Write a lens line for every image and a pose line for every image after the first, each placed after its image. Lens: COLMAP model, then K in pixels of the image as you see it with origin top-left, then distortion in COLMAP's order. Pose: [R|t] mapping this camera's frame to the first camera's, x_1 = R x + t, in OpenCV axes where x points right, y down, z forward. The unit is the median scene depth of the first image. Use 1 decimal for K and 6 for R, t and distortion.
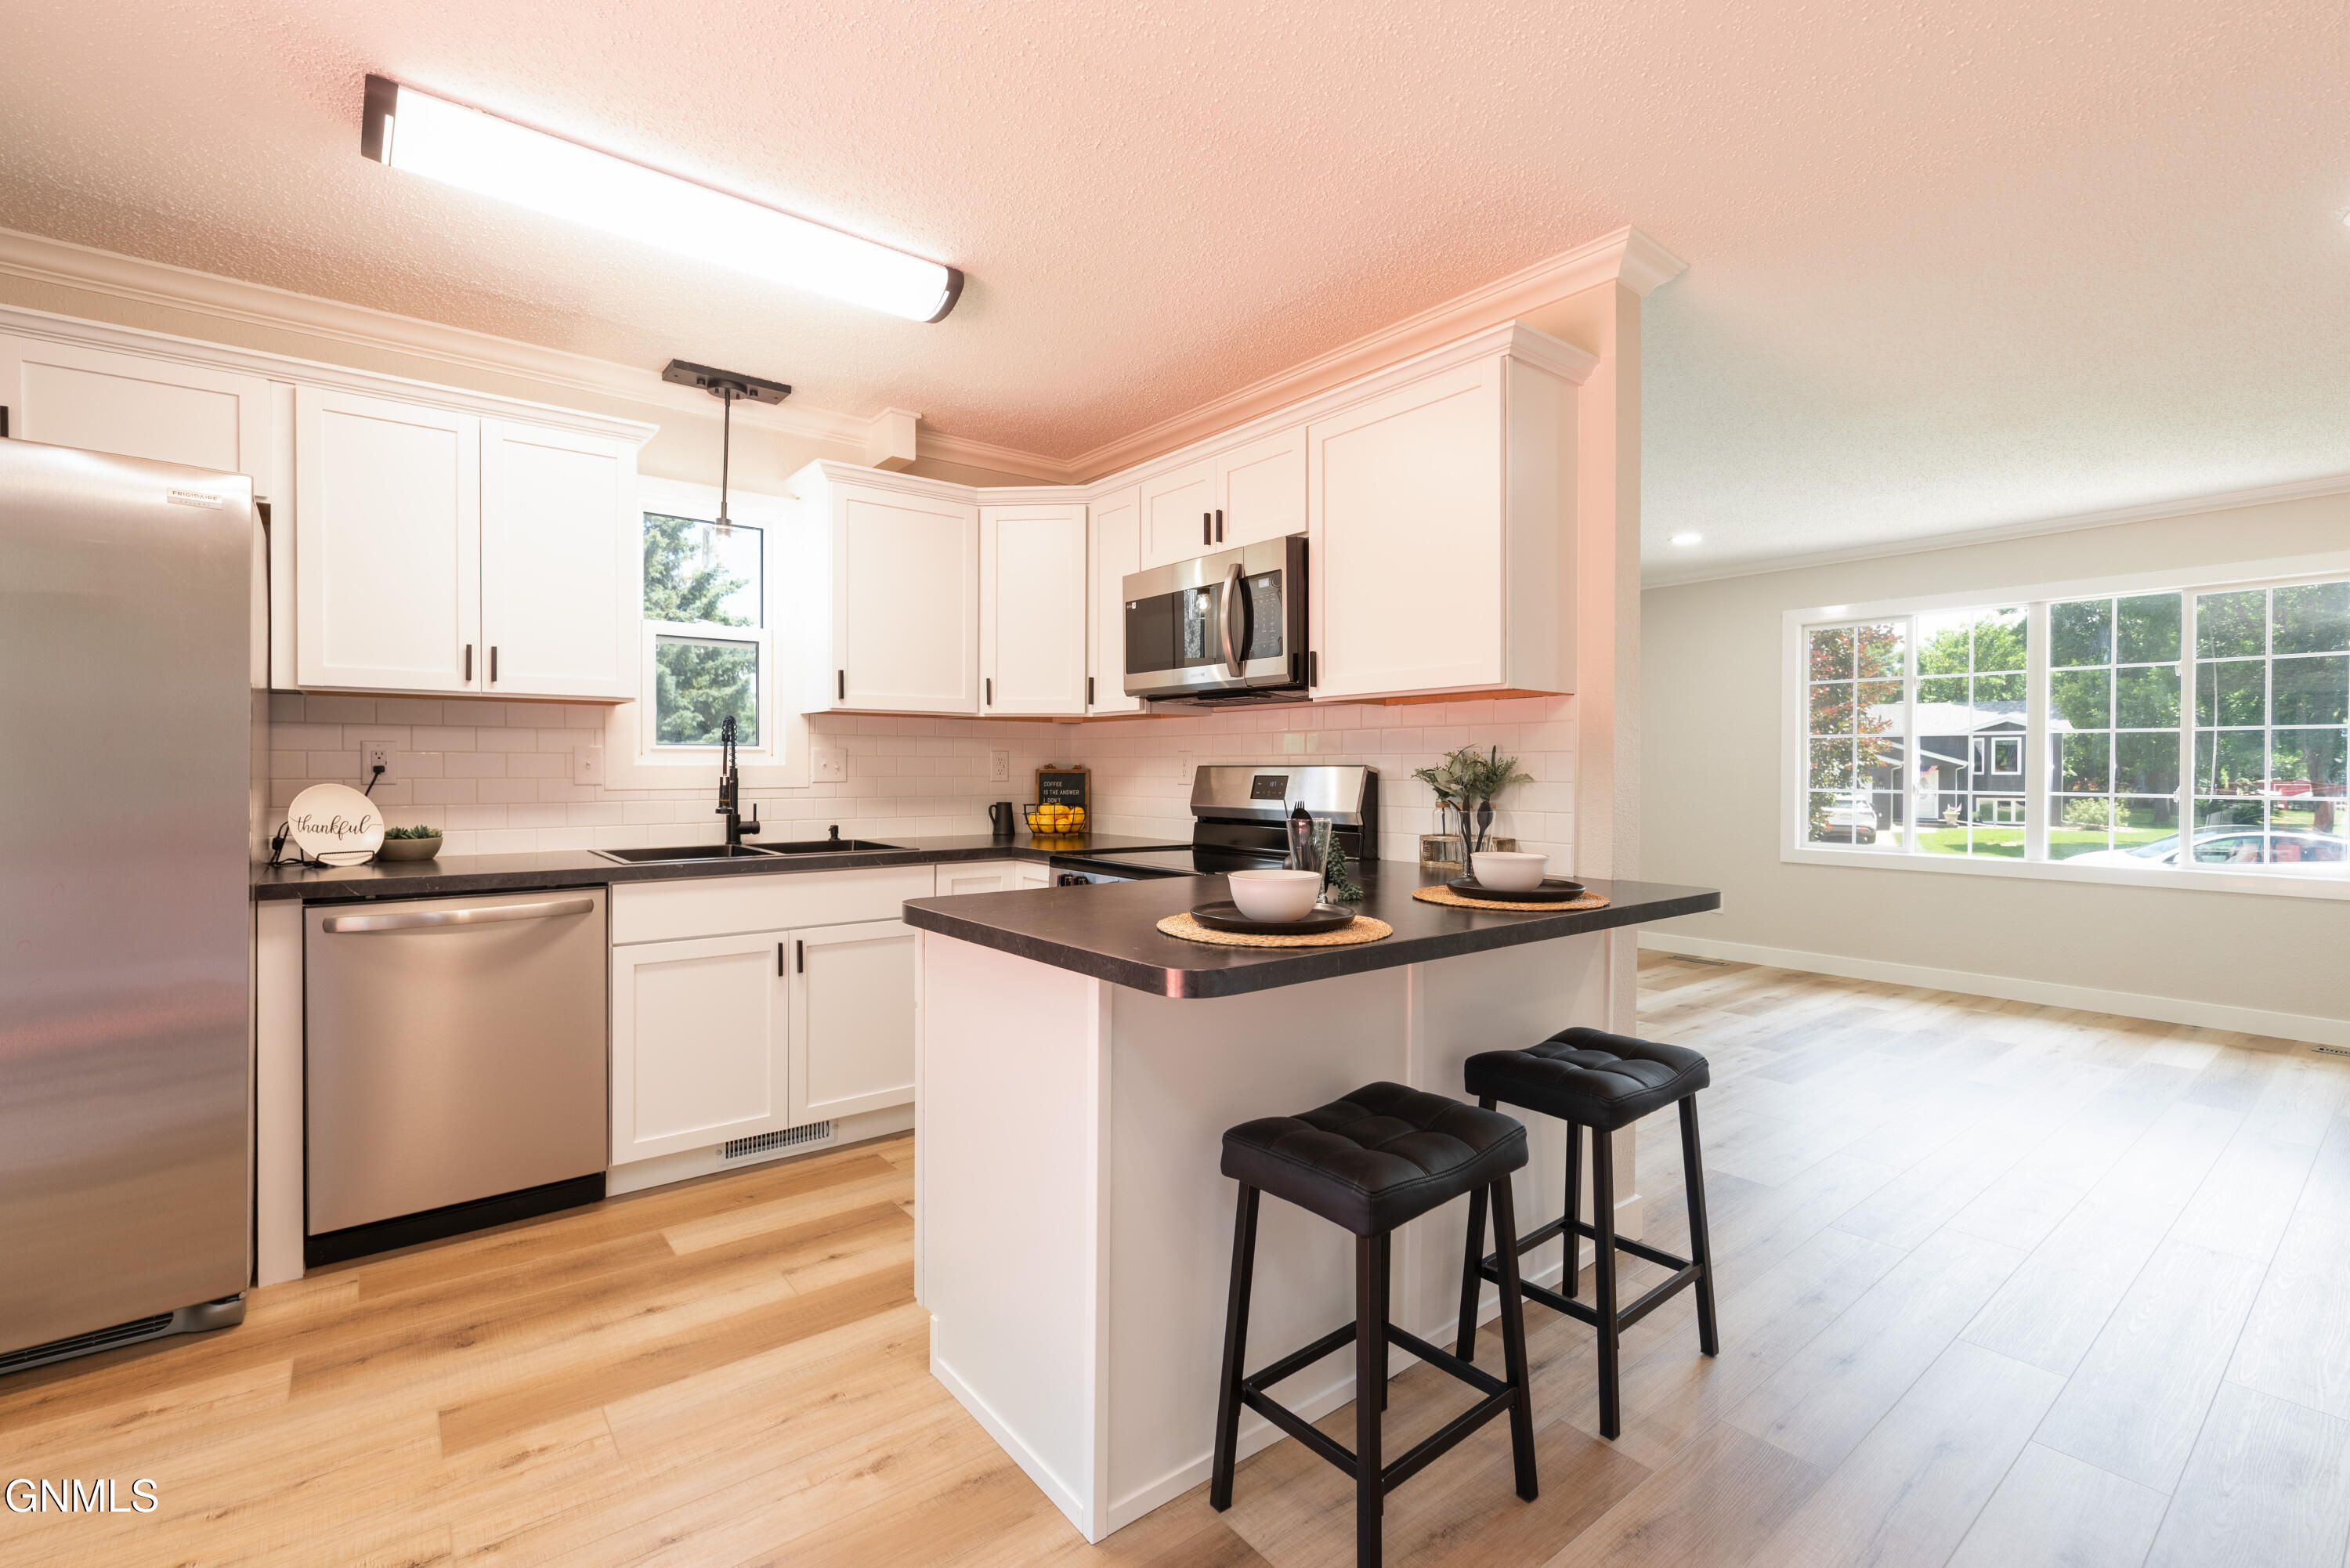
lens RADIAL K [[1025.2, 0, 1179.6], [0, 1025.2, 770.9], [0, 0, 1]] dist [0.001394, -0.000434]
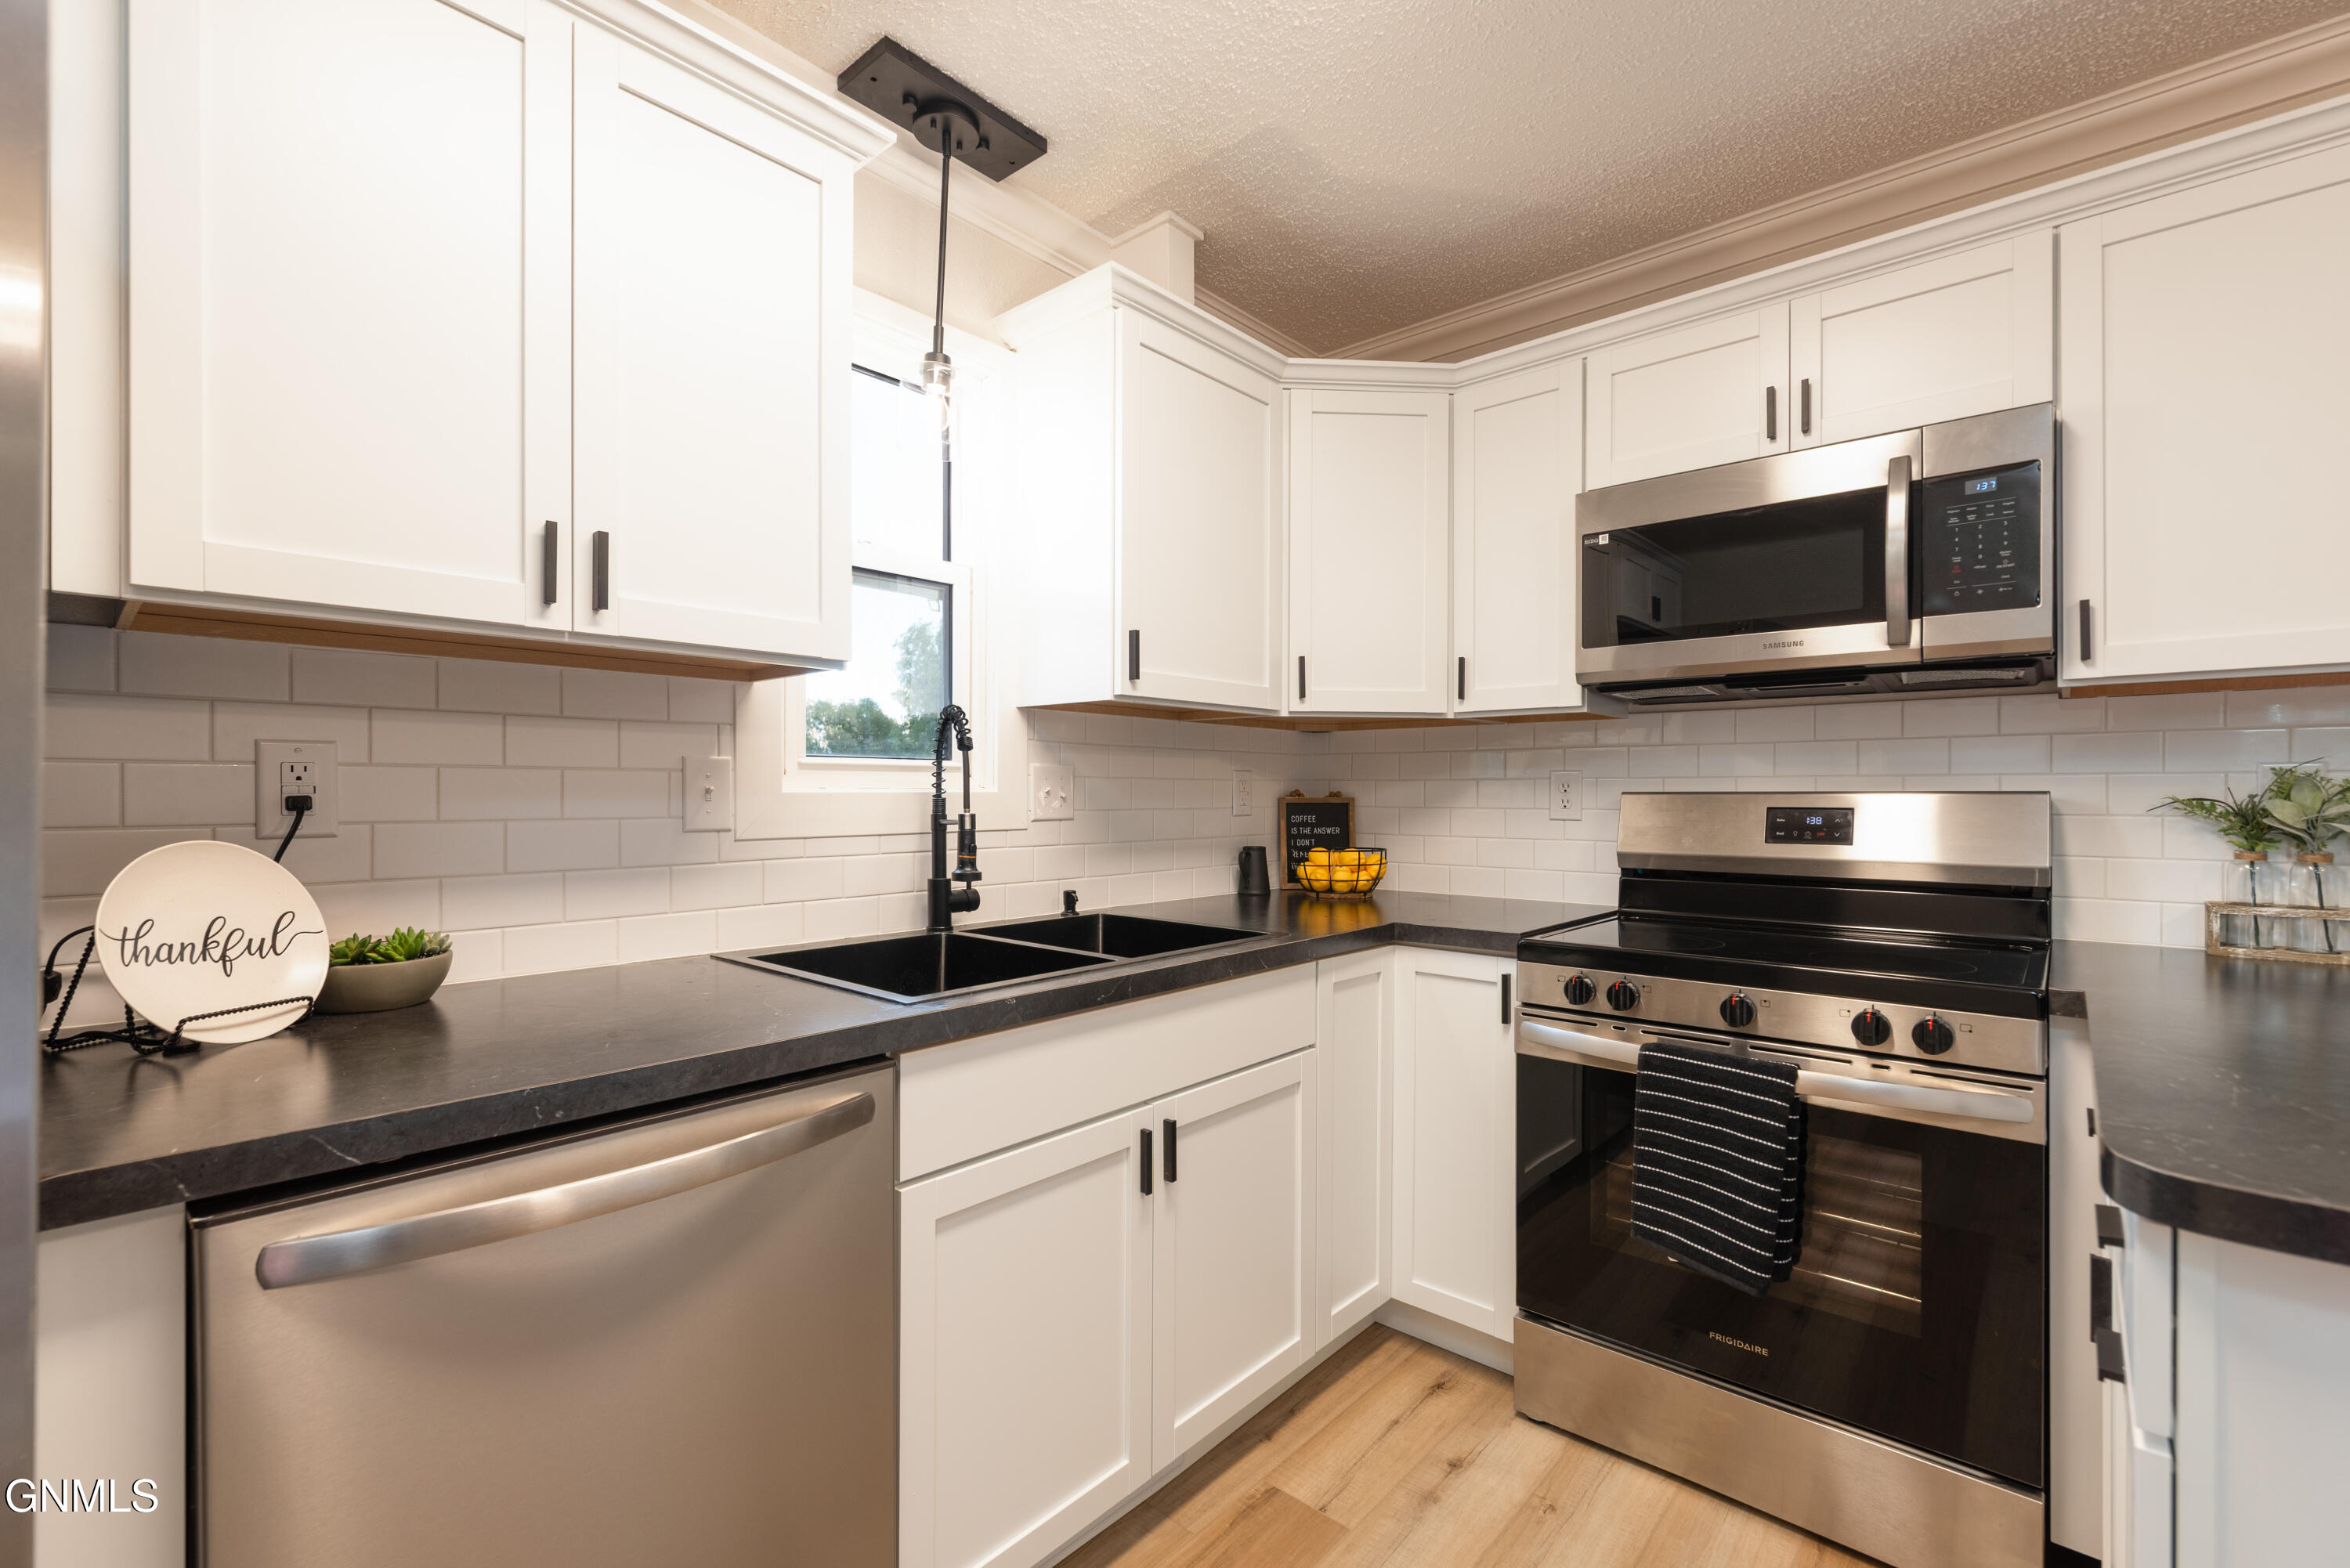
lens RADIAL K [[1025.2, 0, 1181.4], [0, 1025.2, 791.1], [0, 0, 1]] dist [0.001394, -0.000434]
pose [[0.984789, -0.001320, 0.173751, -0.413890], [0.002283, 0.999983, -0.005342, -0.003133], [-0.173741, 0.005658, 0.984775, 0.426228]]
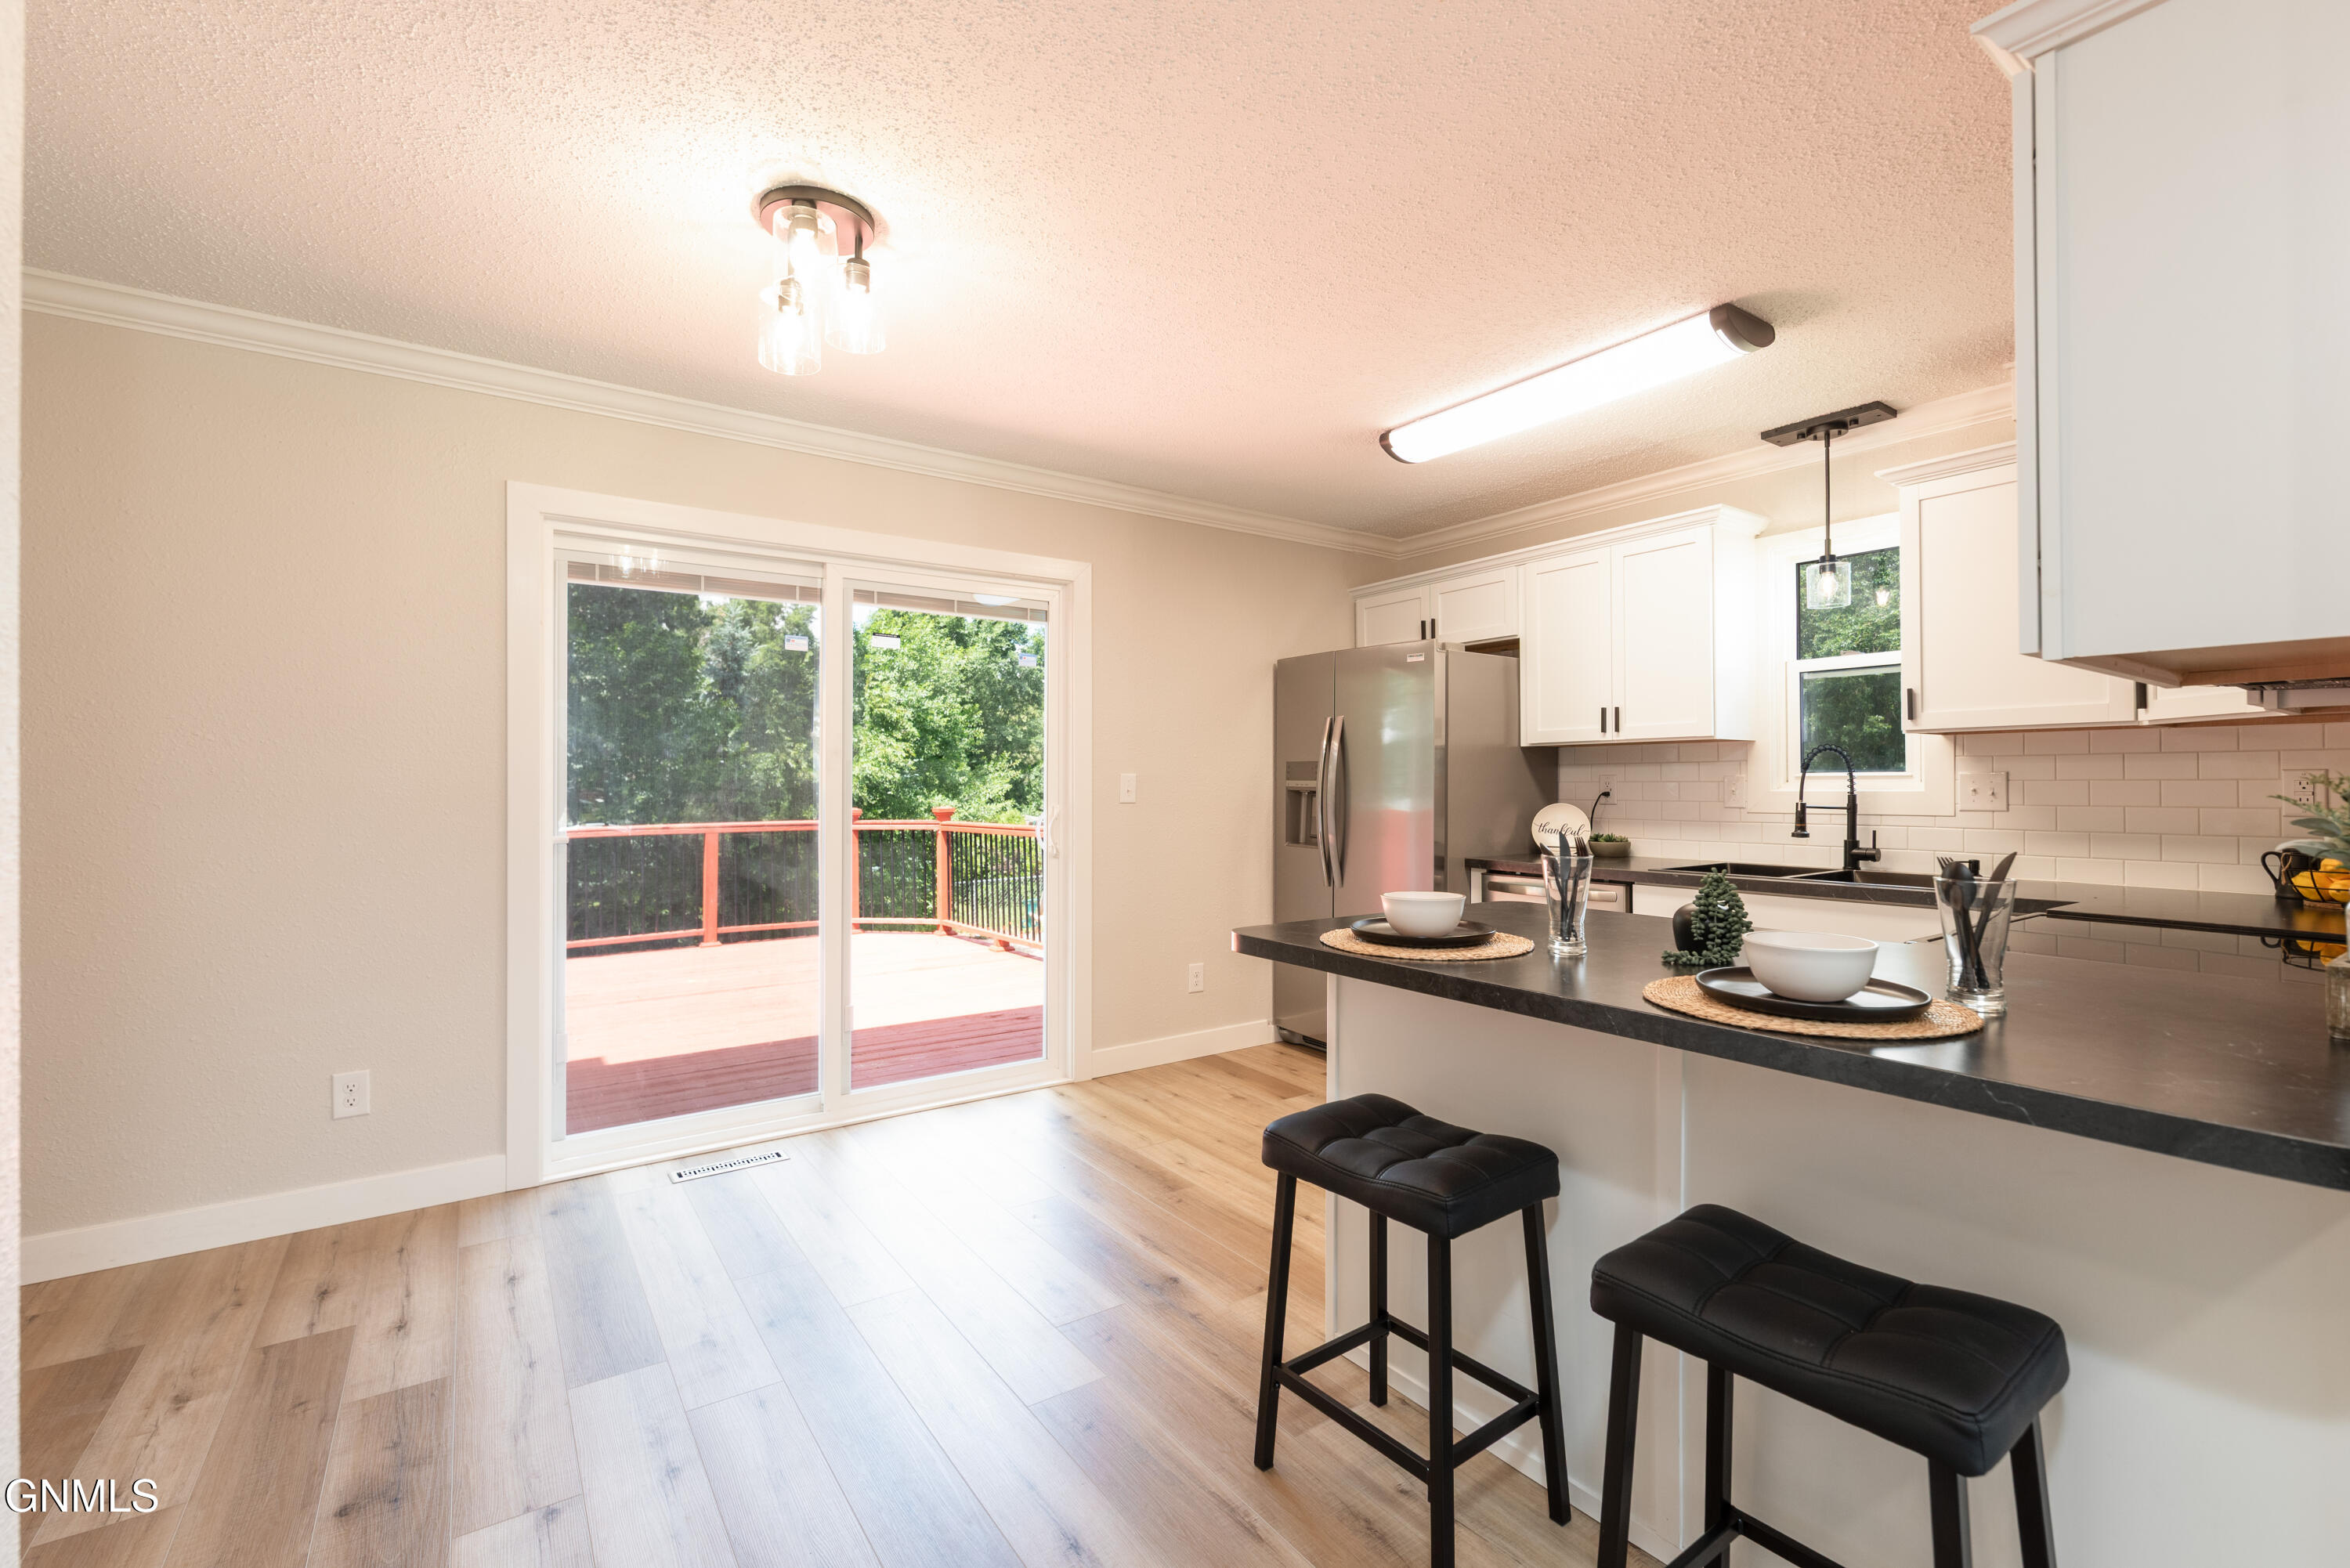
lens RADIAL K [[1025.2, 0, 1187.0], [0, 1025.2, 775.9], [0, 0, 1]] dist [0.001394, -0.000434]
pose [[-0.053213, -0.010387, -0.998529, 0.632515], [-0.003683, 0.999941, -0.010206, -0.009117], [0.998576, 0.003134, -0.053248, 0.410185]]
